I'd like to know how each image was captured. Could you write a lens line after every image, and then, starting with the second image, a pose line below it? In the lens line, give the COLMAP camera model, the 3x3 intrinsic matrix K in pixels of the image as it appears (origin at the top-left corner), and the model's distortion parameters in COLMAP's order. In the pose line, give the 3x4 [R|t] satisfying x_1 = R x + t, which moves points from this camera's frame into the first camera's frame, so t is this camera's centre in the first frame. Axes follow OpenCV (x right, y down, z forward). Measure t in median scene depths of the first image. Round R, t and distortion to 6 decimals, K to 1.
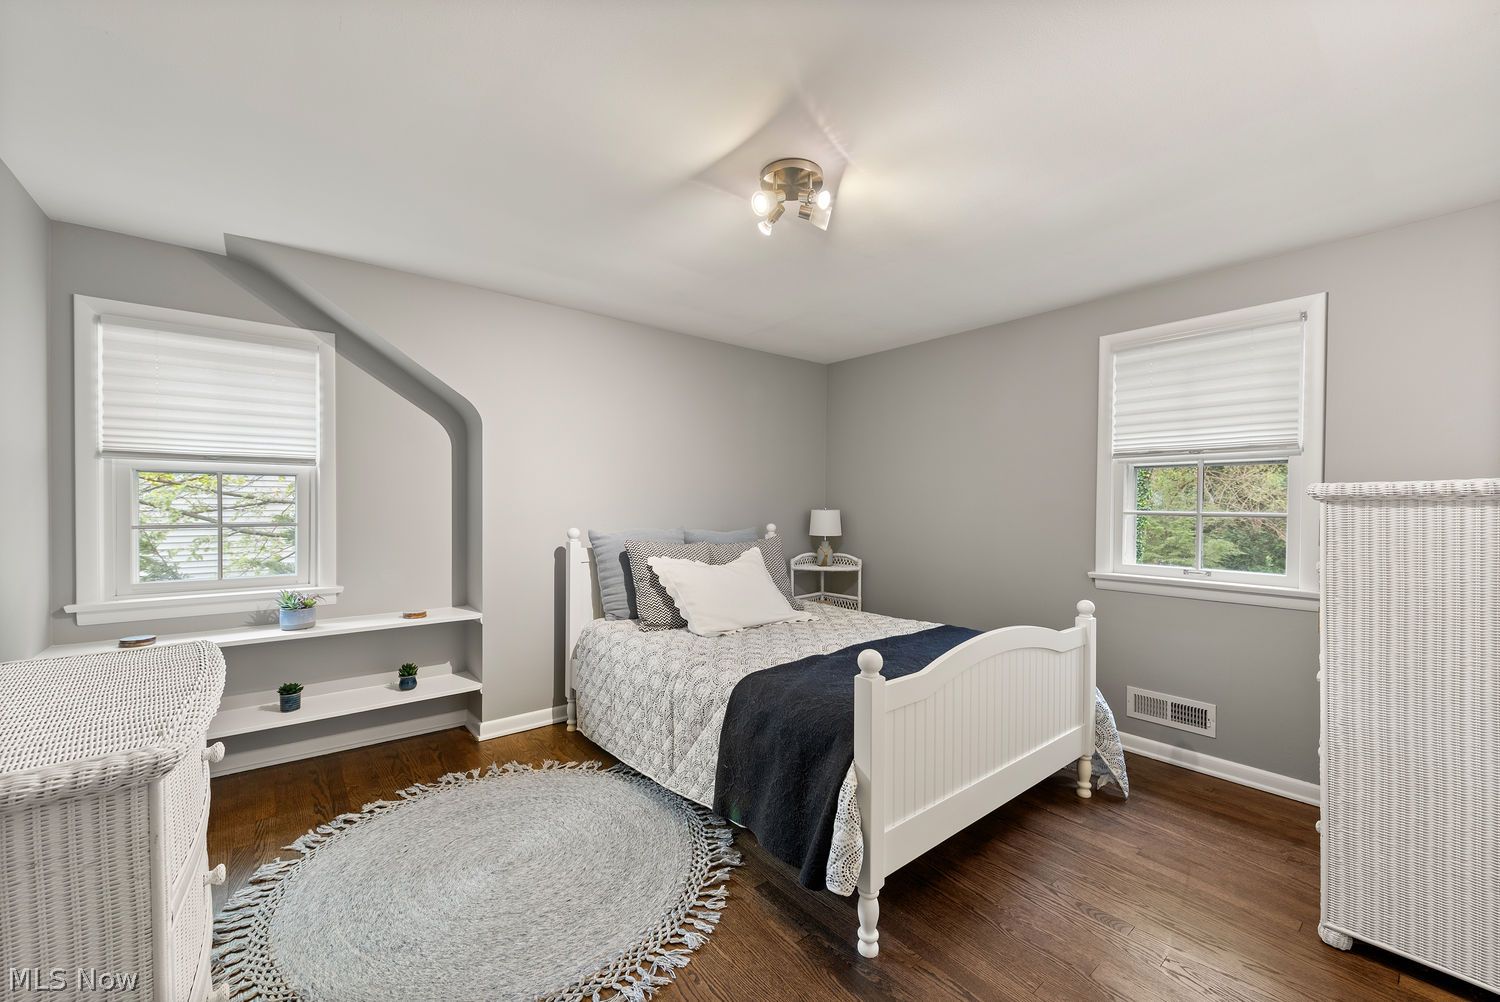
lens RADIAL K [[596.5, 0, 755.2], [0, 596.5, 504.7], [0, 0, 1]] dist [0.009617, -0.002386]
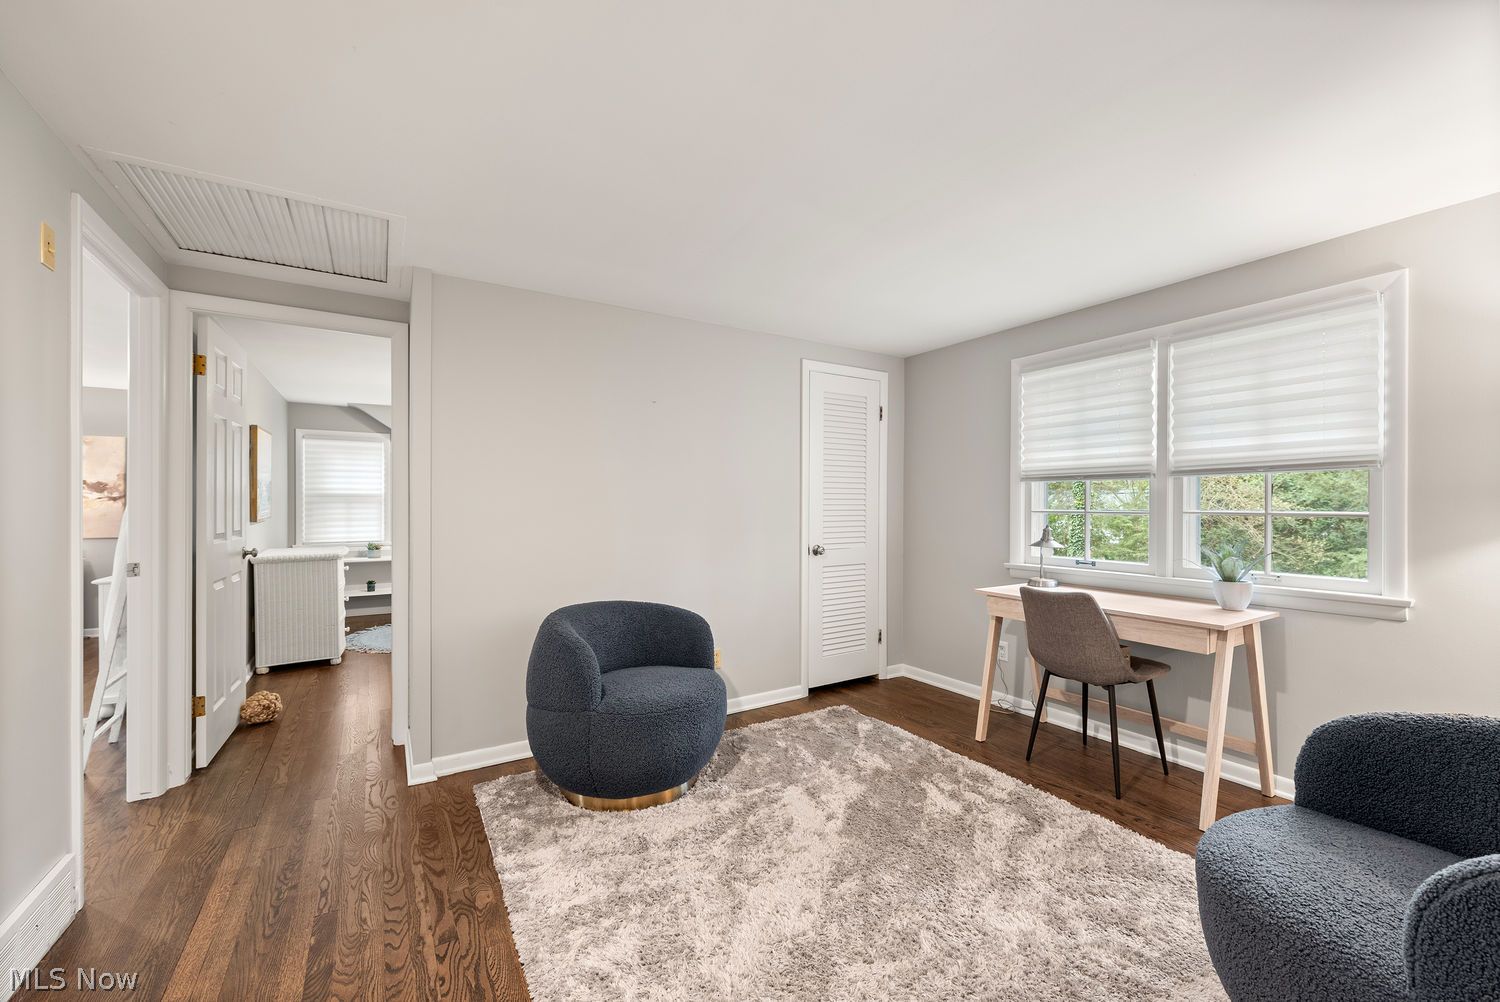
lens RADIAL K [[596.5, 0, 720.0], [0, 596.5, 507.5], [0, 0, 1]] dist [0.009617, -0.002386]
pose [[0.986409, -0.003957, -0.164262, 0.262467], [0.004624, 0.999983, 0.003675, -0.001646], [0.164245, -0.004384, 0.986410, -0.299182]]
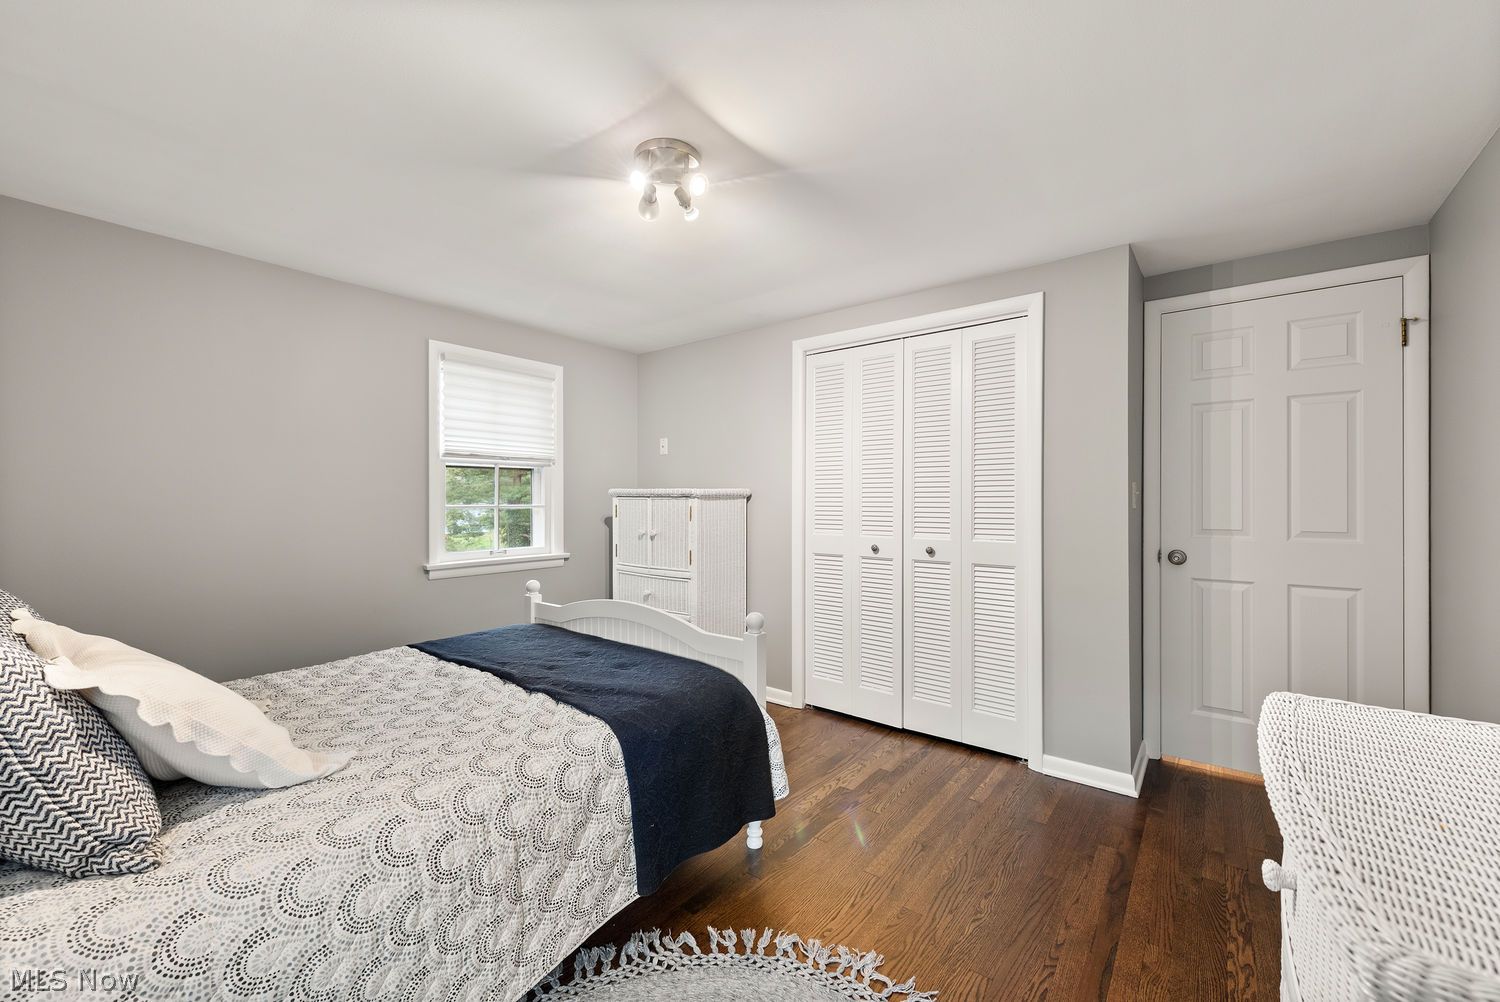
lens RADIAL K [[596.5, 0, 746.1], [0, 596.5, 497.9], [0, 0, 1]] dist [0.009617, -0.002386]
pose [[-0.208965, -0.003905, 0.977915, -0.709986], [-0.004624, 0.999985, 0.003005, -0.011192], [-0.977912, -0.003894, -0.208980, 0.852000]]
